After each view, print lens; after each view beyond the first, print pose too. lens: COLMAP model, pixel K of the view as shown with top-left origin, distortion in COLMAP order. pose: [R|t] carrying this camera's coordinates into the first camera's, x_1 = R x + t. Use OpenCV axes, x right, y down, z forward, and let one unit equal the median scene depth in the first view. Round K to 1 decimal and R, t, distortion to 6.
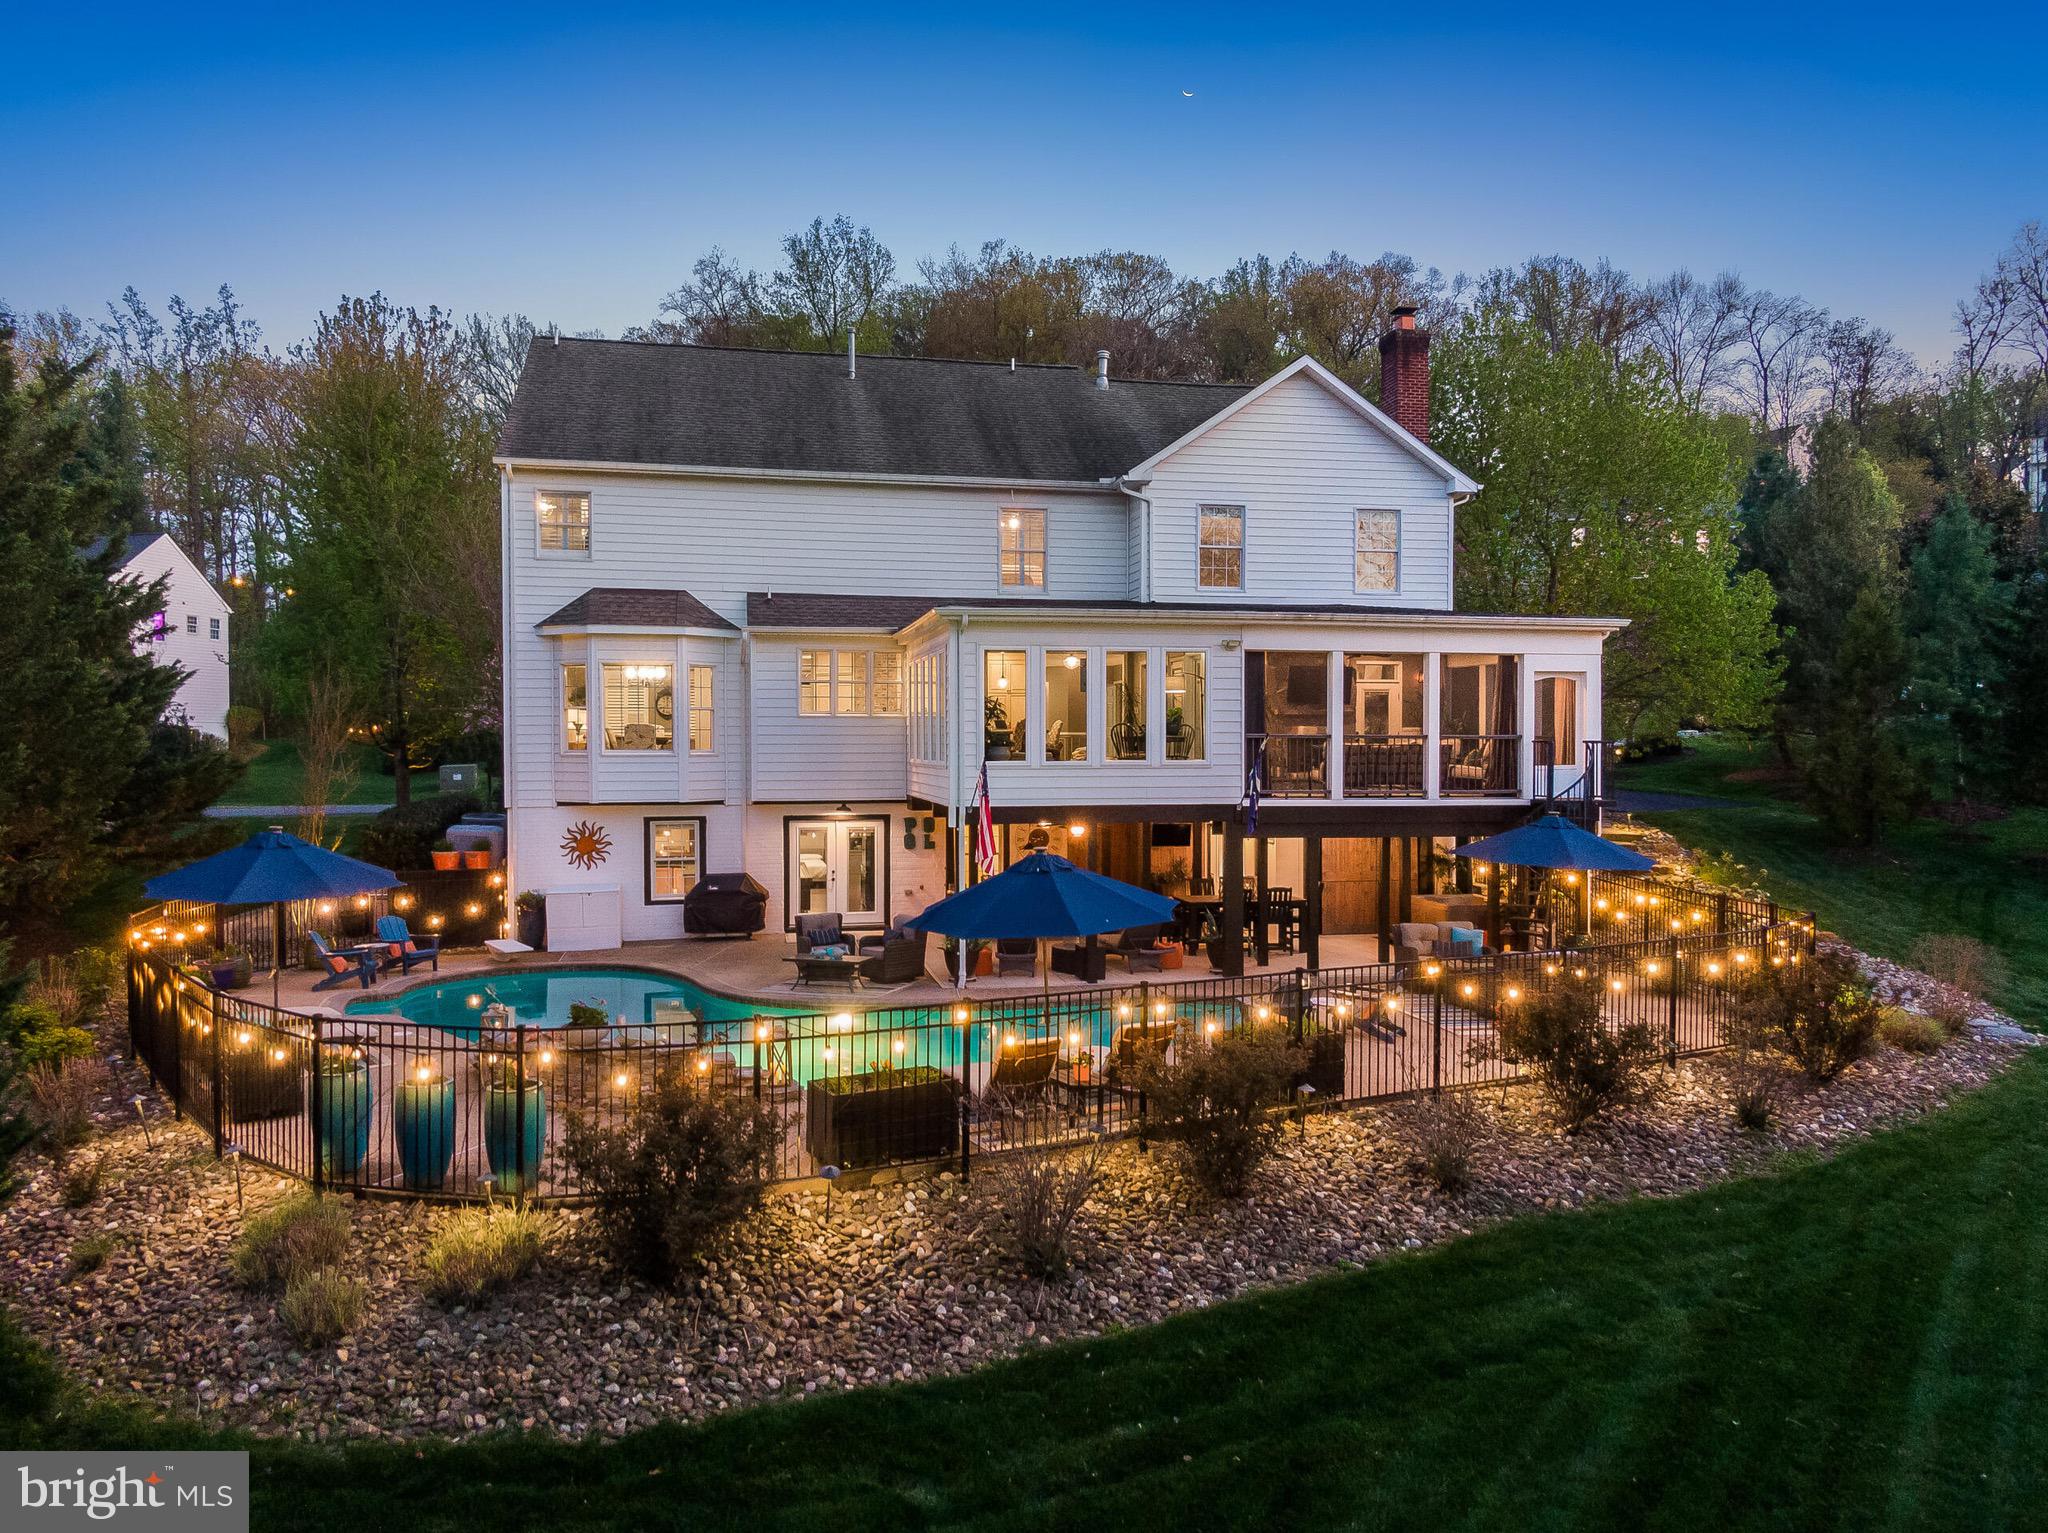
lens RADIAL K [[1484.1, 0, 1035.3], [0, 1484.1, 760.4], [0, 0, 1]] dist [0.040428, -0.062833]
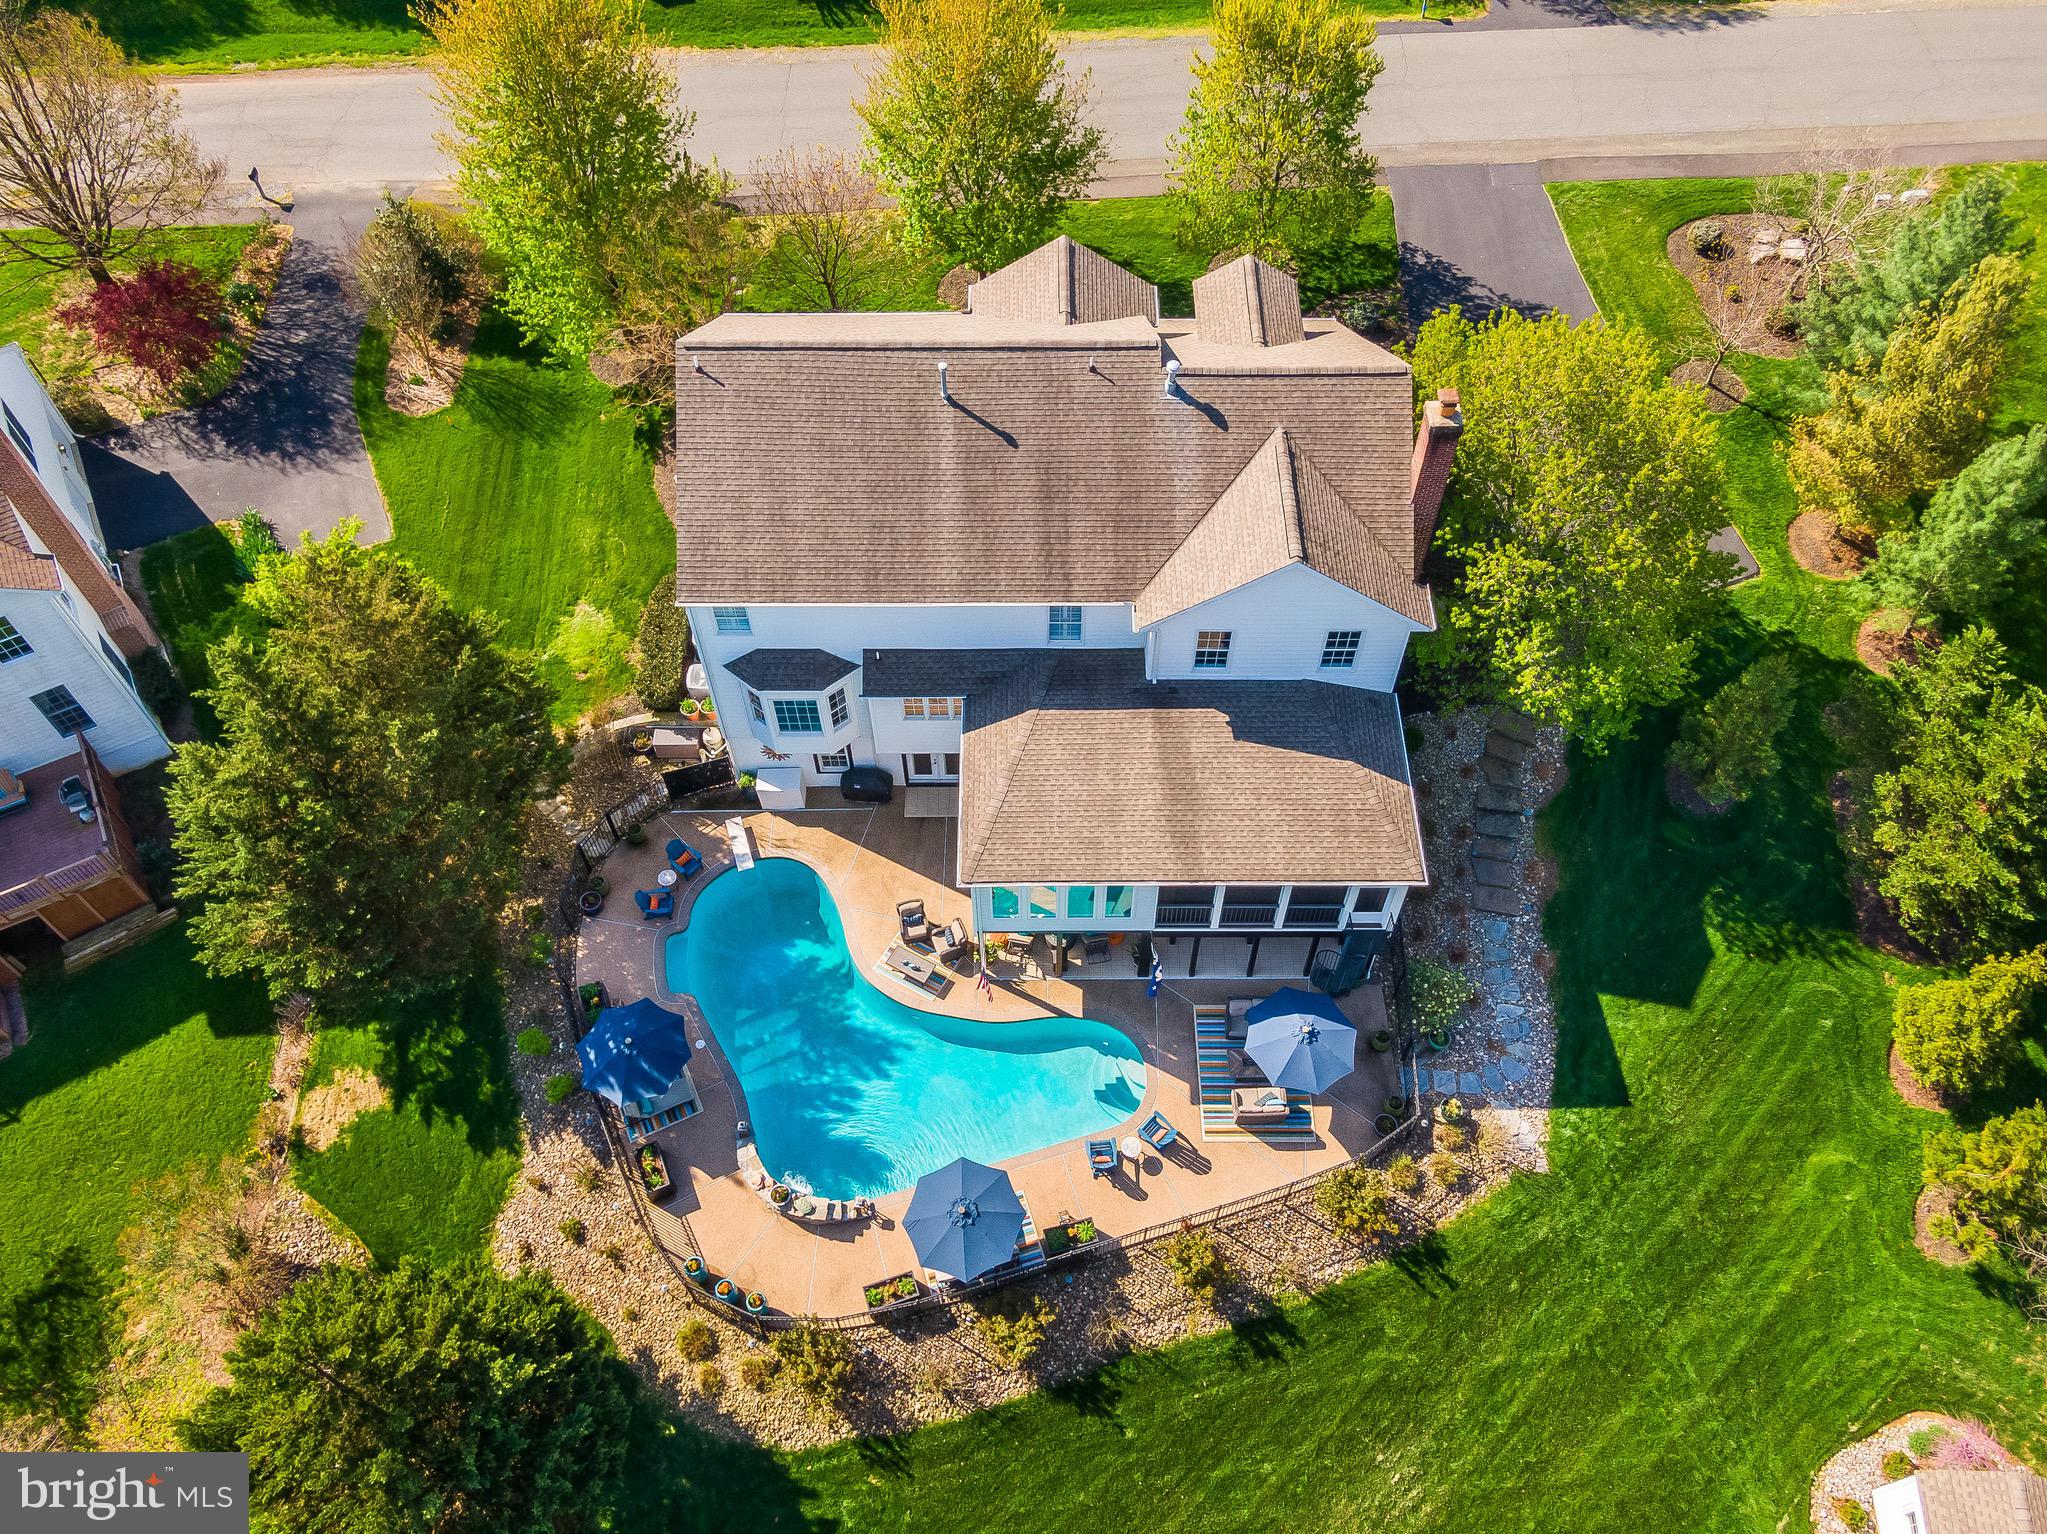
lens RADIAL K [[1569.0, 0, 1023.5], [0, 1569.0, 767.0], [0, 0, 1]] dist [0.011825, -0.000183]
pose [[0.979342, 0.163977, -0.118328, 0.152964], [0.000250, 0.584187, 0.811619, -1.298853], [0.202213, -0.794882, 0.572078, 0.102735]]
